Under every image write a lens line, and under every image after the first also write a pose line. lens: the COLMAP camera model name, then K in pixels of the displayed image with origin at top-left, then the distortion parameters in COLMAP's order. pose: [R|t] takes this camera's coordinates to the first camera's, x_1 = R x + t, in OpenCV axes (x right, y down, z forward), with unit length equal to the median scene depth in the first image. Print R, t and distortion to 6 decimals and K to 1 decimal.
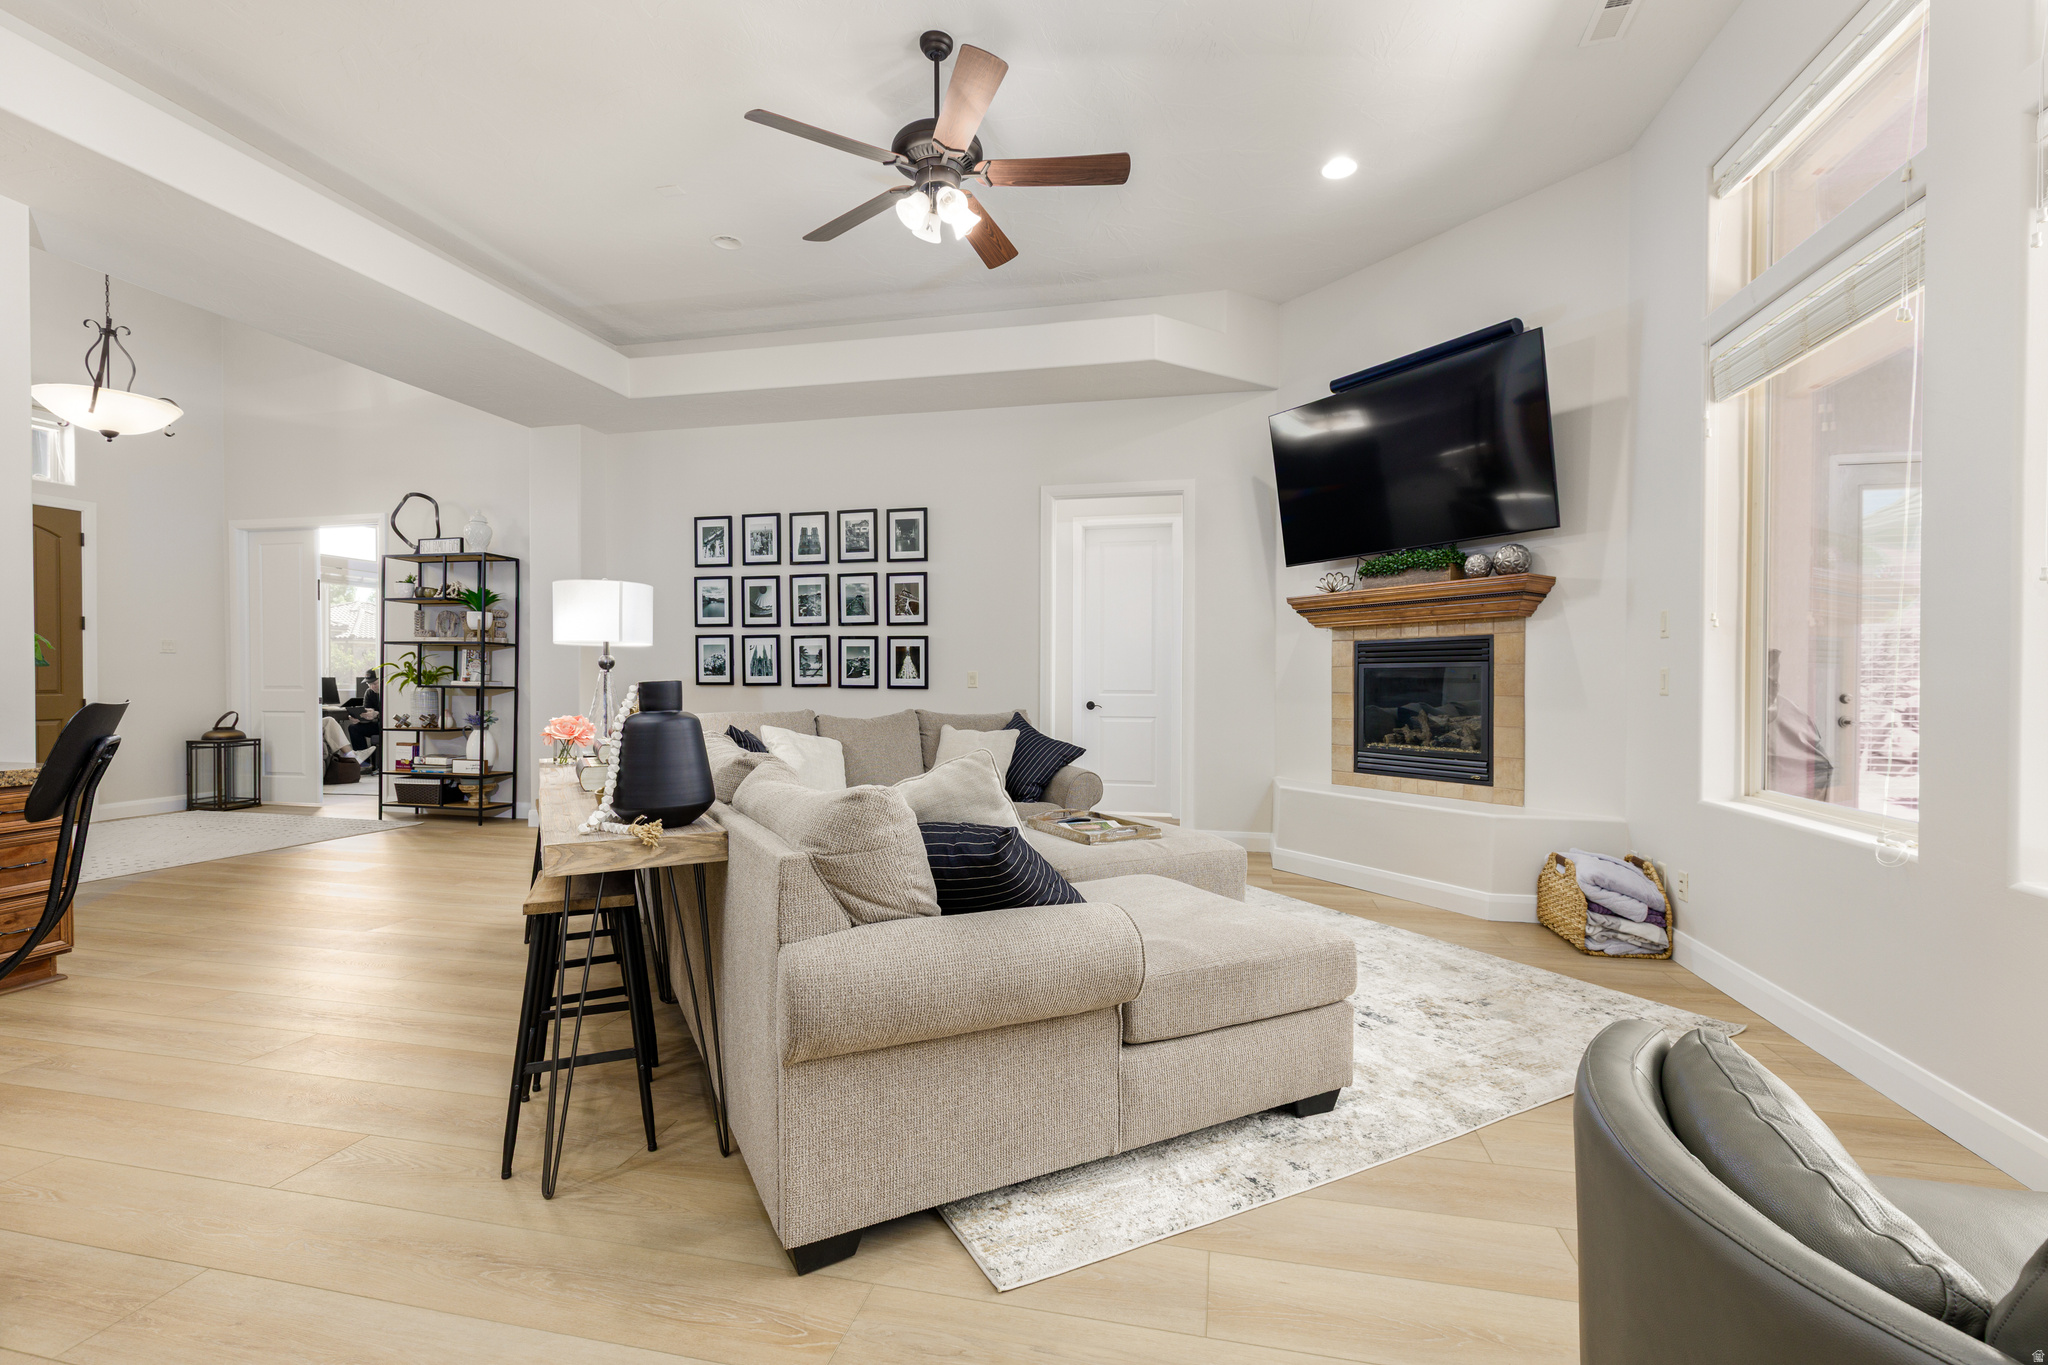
lens RADIAL K [[915.3, 0, 1018.6], [0, 915.3, 684.7], [0, 0, 1]] dist [0.009726, 0.000202]
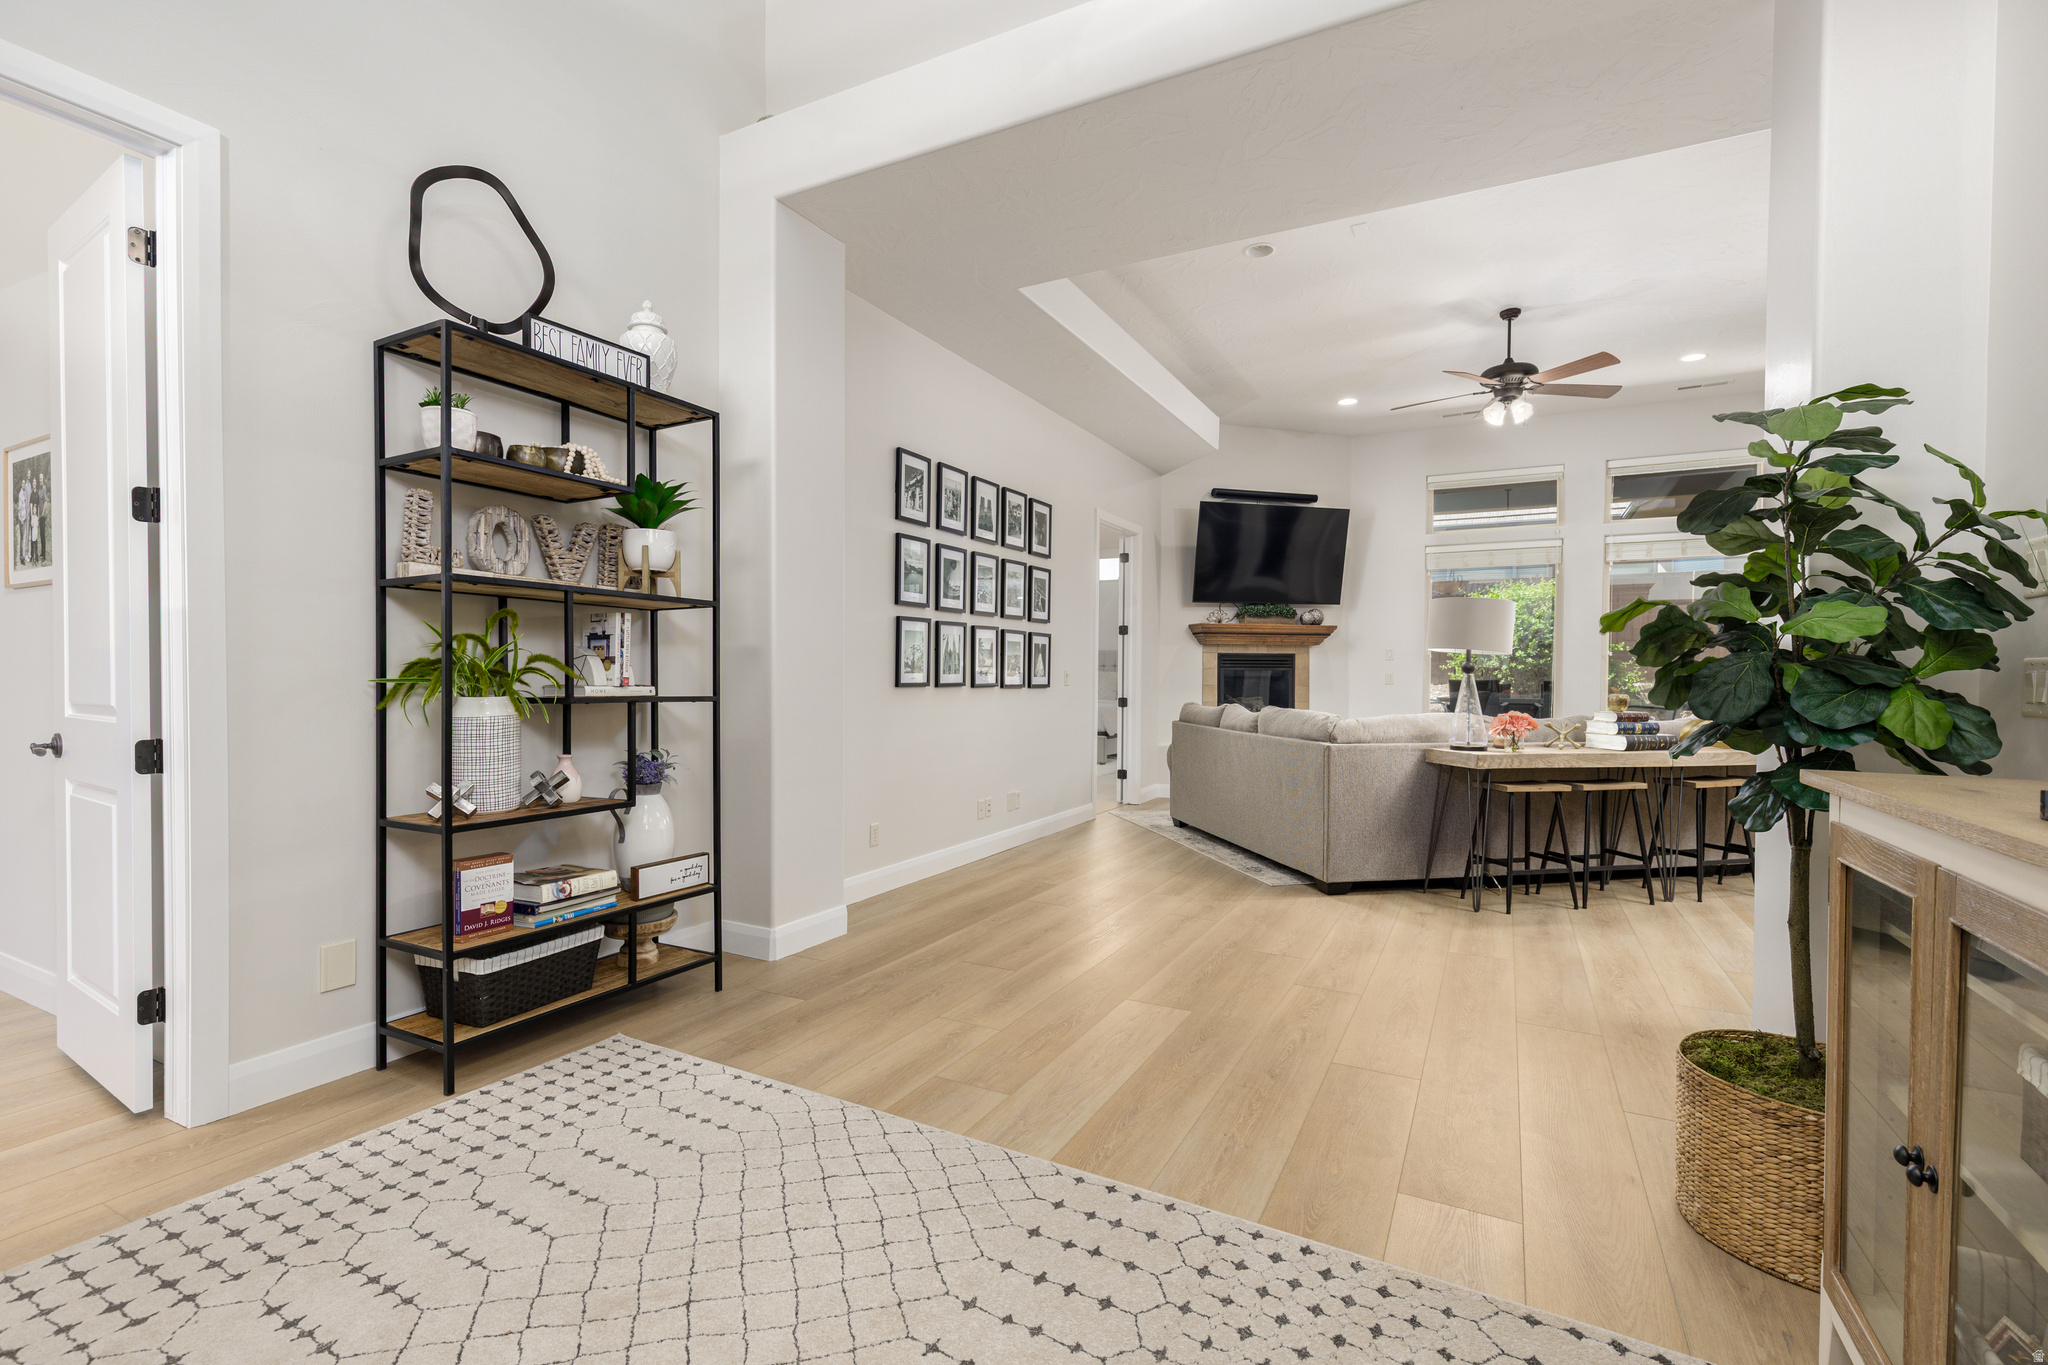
lens RADIAL K [[915.3, 0, 1018.6], [0, 915.3, 684.7], [0, 0, 1]] dist [0.009726, 0.000202]
pose [[0.252022, -0.011753, 0.967650, -1.277224], [0.001763, 0.999930, 0.011686, -0.012129], [-0.967720, -0.001239, 0.252025, 0.932431]]
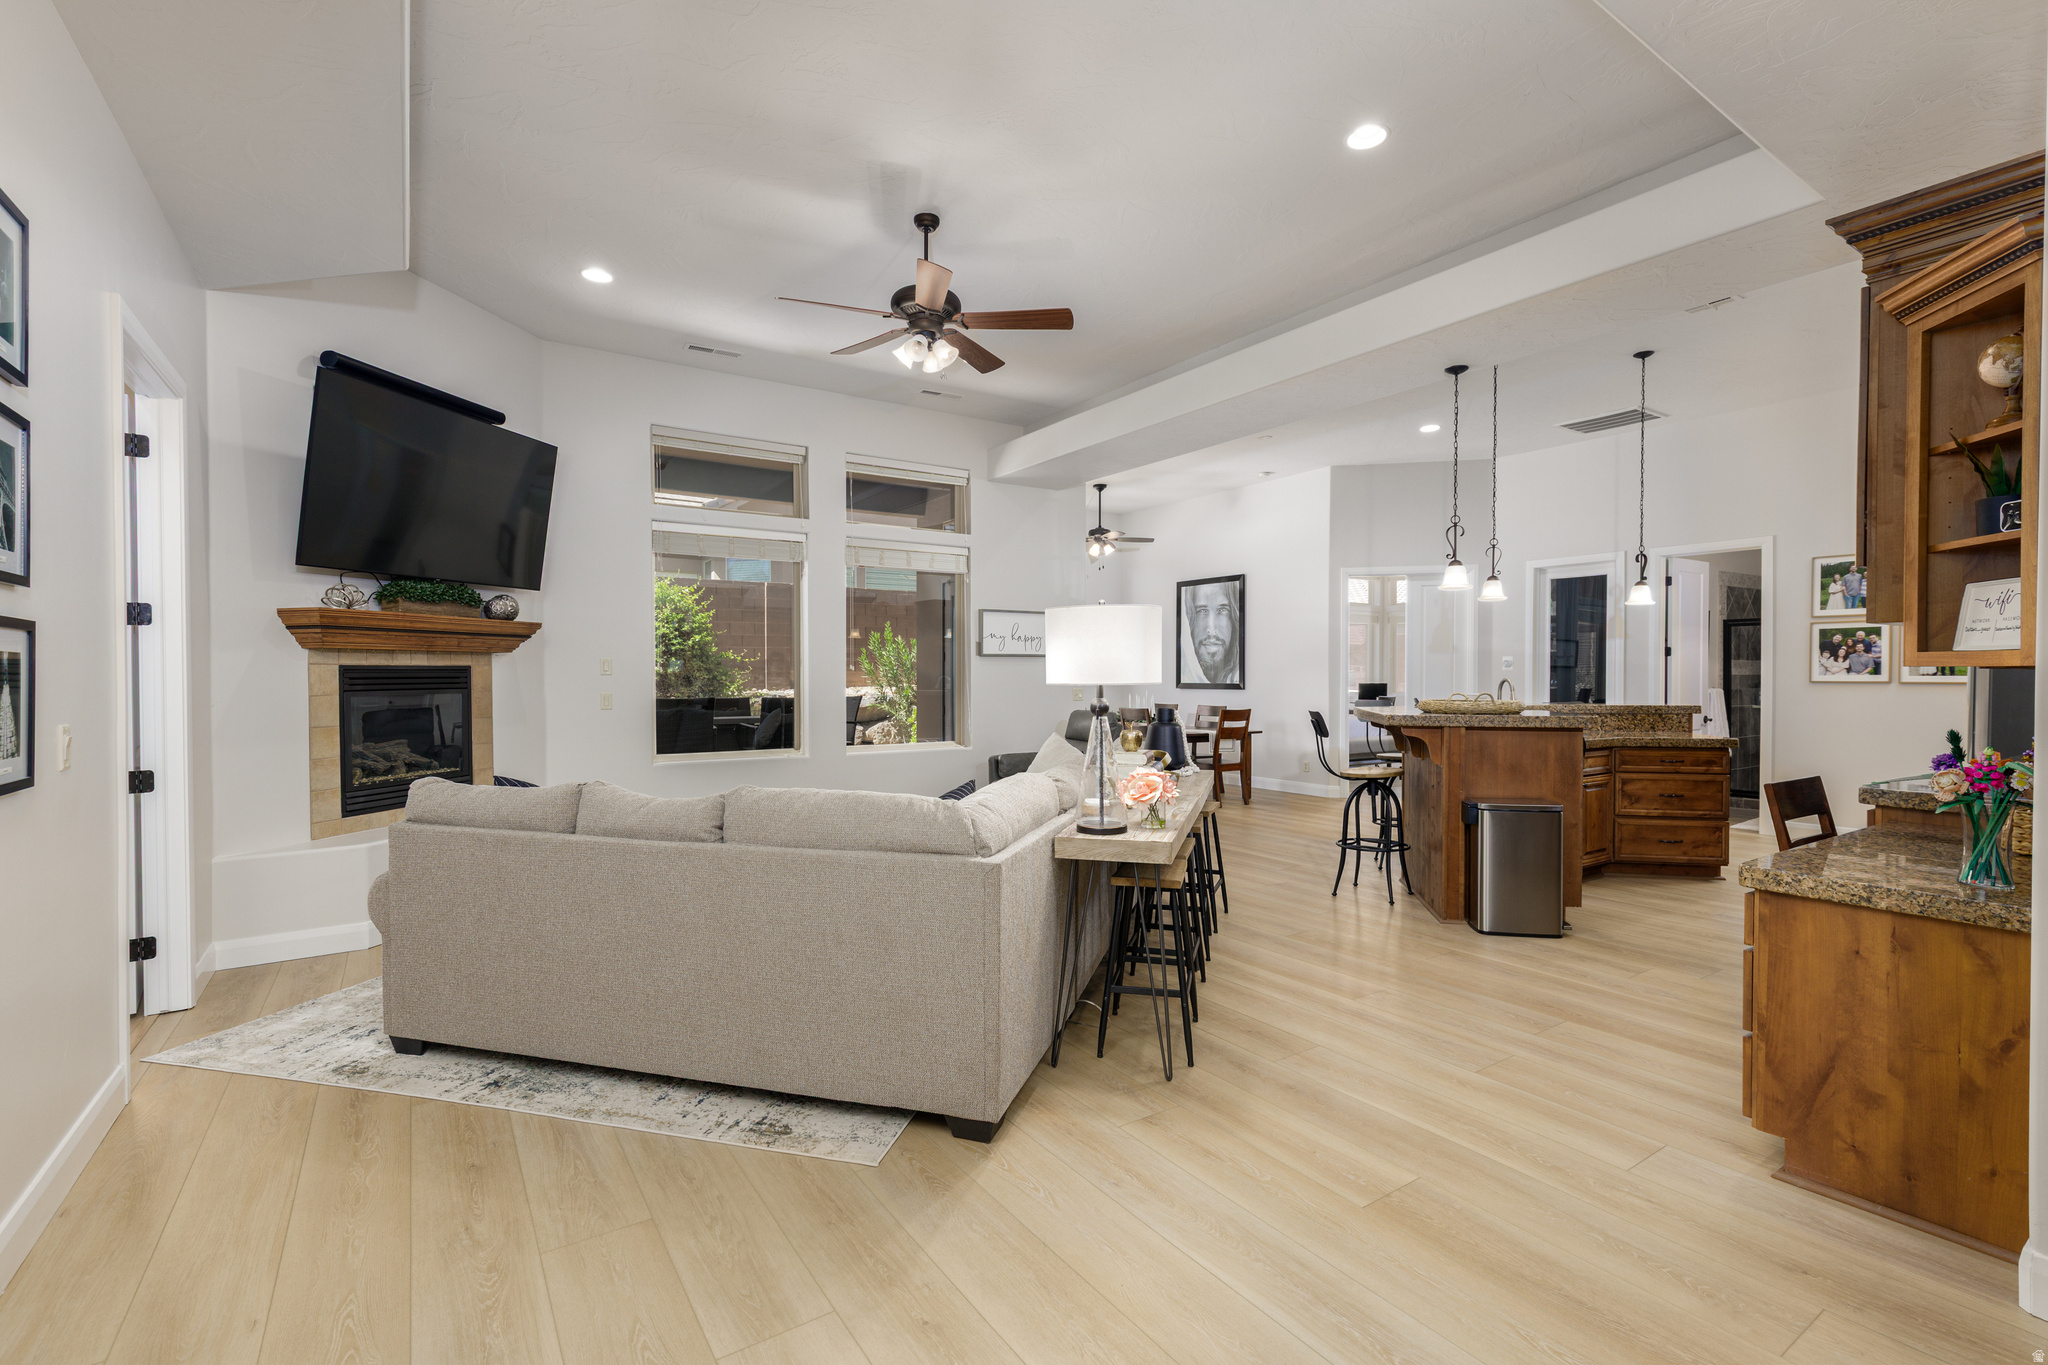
lens RADIAL K [[915.3, 0, 1018.6], [0, 915.3, 684.7], [0, 0, 1]] dist [0.009726, 0.000202]
pose [[-0.724187, -0.010554, 0.689523, -0.690444], [0.003998, 0.999802, 0.019503, -0.043793], [-0.689592, 0.016881, -0.724002, 1.185196]]
